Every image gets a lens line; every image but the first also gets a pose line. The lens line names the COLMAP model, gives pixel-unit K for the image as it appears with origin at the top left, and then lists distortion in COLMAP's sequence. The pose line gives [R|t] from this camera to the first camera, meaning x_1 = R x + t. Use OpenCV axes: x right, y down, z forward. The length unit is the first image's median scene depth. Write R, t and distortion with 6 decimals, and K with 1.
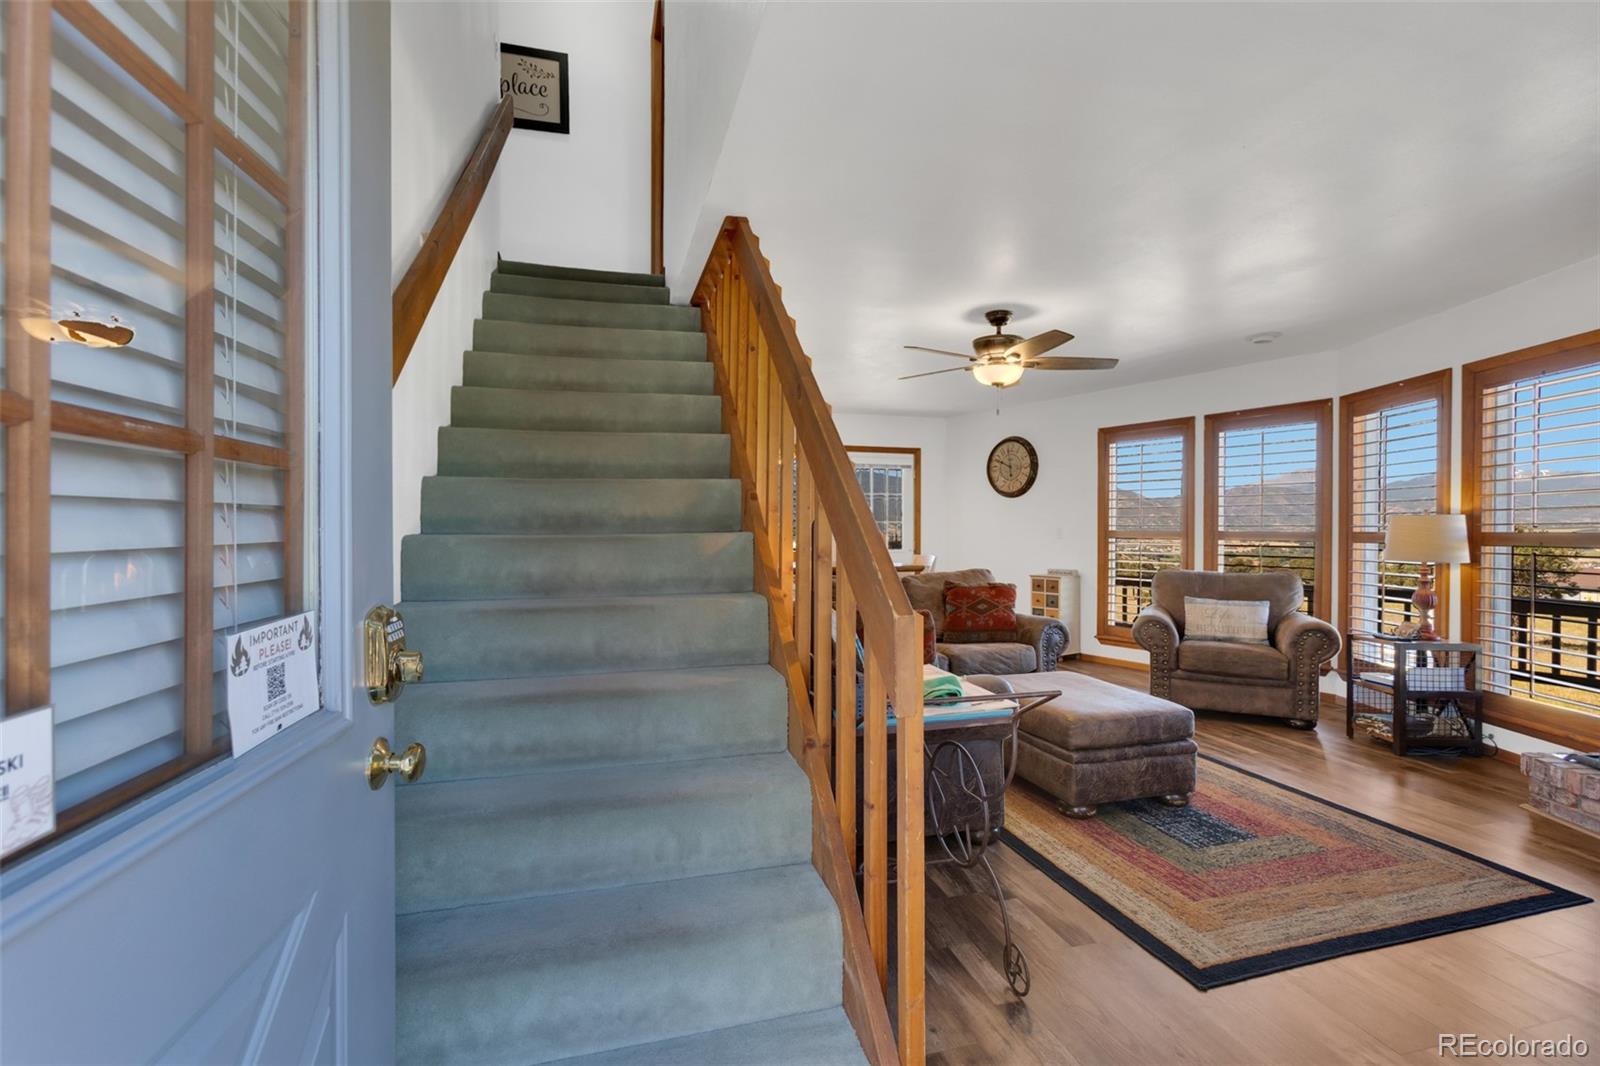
lens RADIAL K [[712.8, 0, 800.1], [0, 712.8, 533.9], [0, 0, 1]] dist [0.000575, 0.003461]
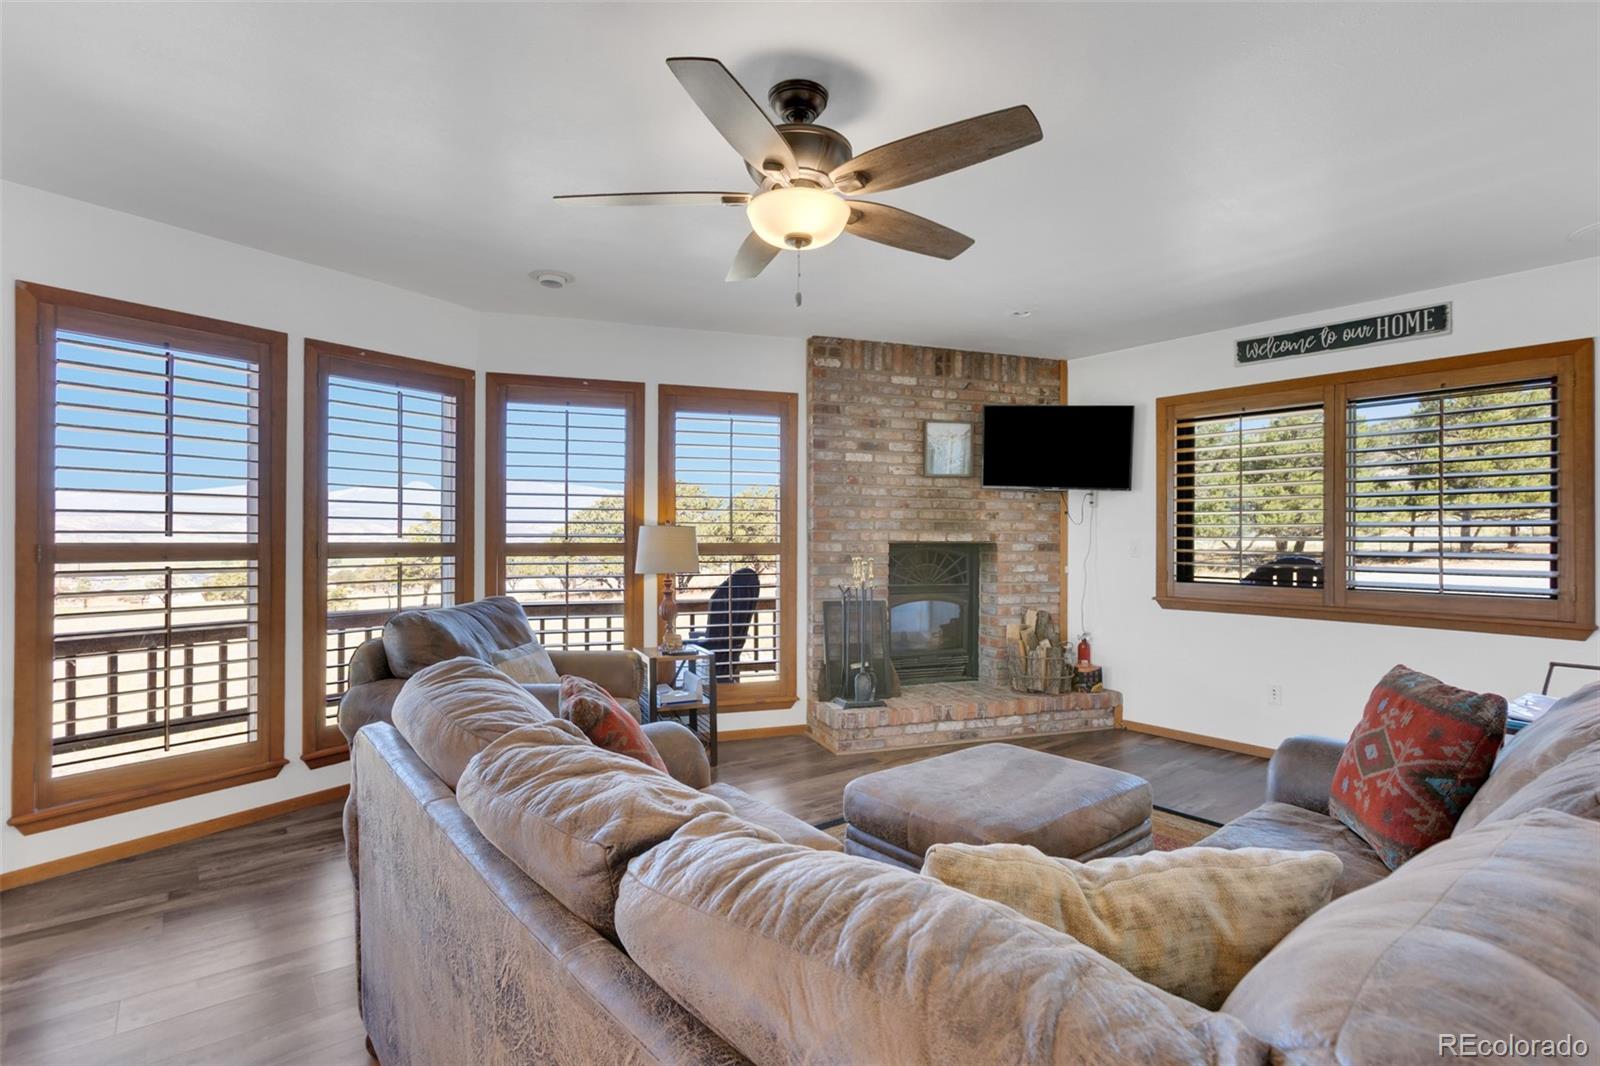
lens RADIAL K [[799.4, 0, 792.2], [0, 799.4, 542.5], [0, 0, 1]] dist [-0.004808, 0.006039]
pose [[-0.391135, -0.006004, 0.920314, -0.217907], [0.004685, 0.999953, 0.008514, -0.011579], [-0.920321, 0.007642, -0.391089, 1.210415]]
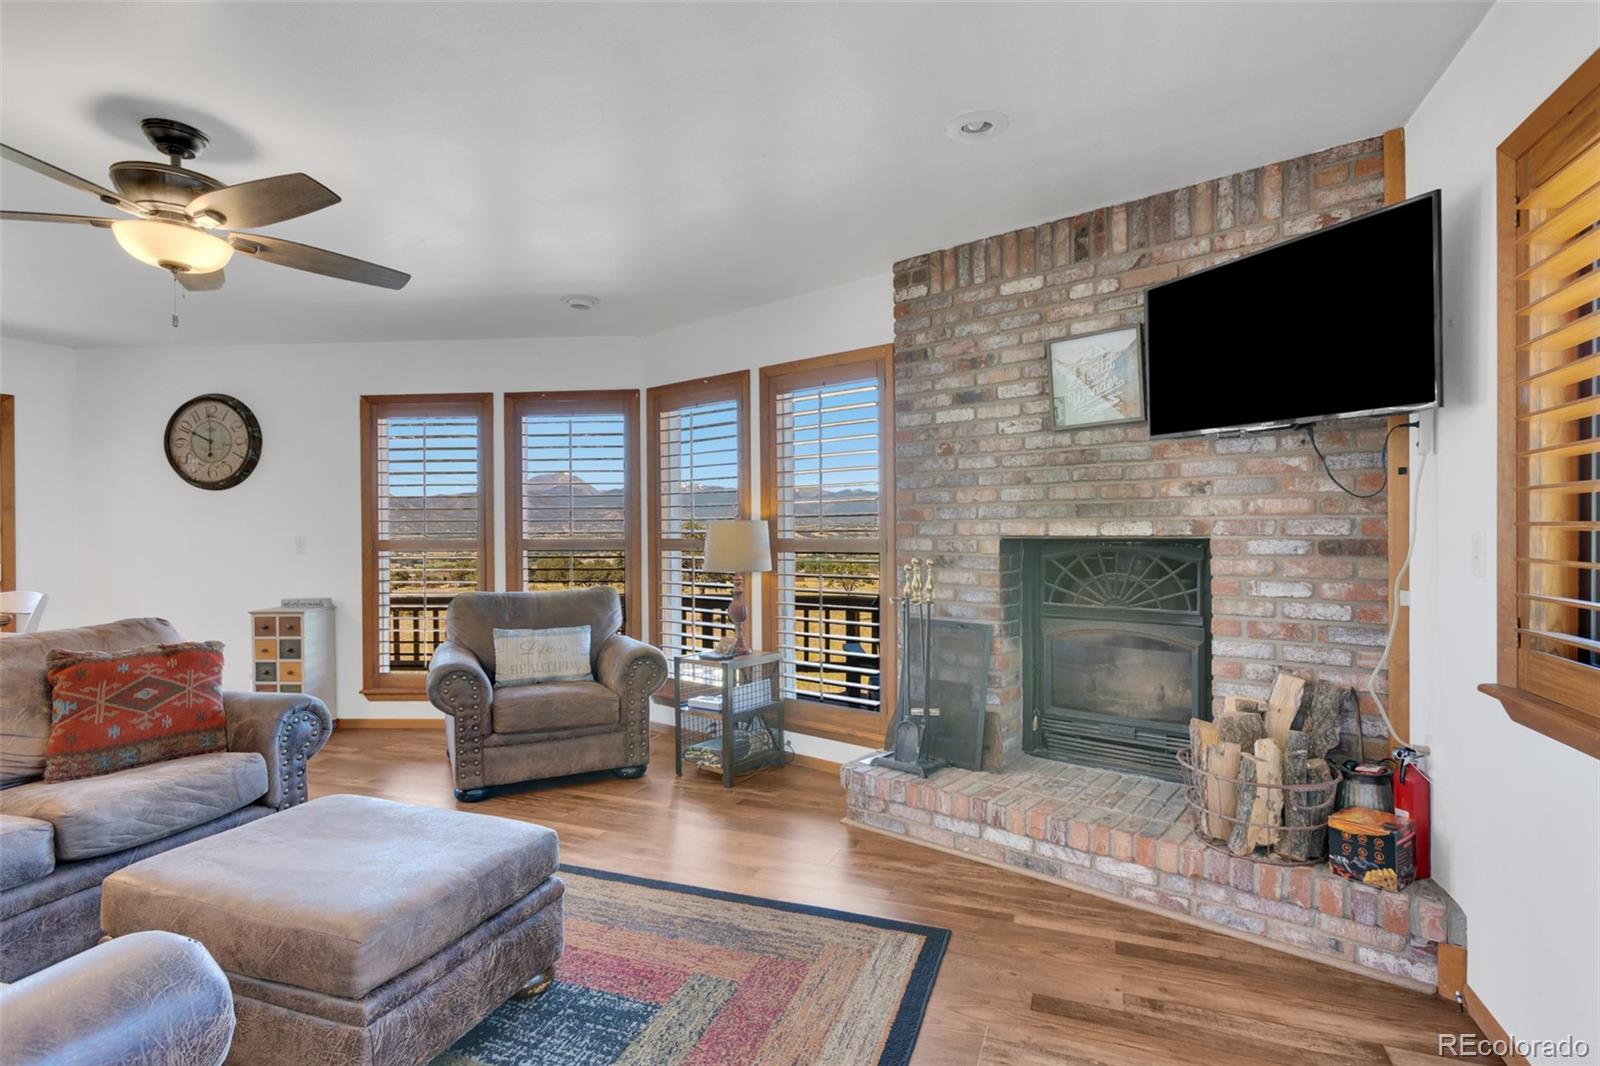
lens RADIAL K [[799.4, 0, 809.6], [0, 799.4, 534.1], [0, 0, 1]] dist [-0.004808, 0.006039]
pose [[0.600979, -0.009665, 0.799206, 0.085101], [0.015208, 0.999884, 0.000656, -0.007730], [-0.799120, 0.011760, 0.601057, 0.273897]]
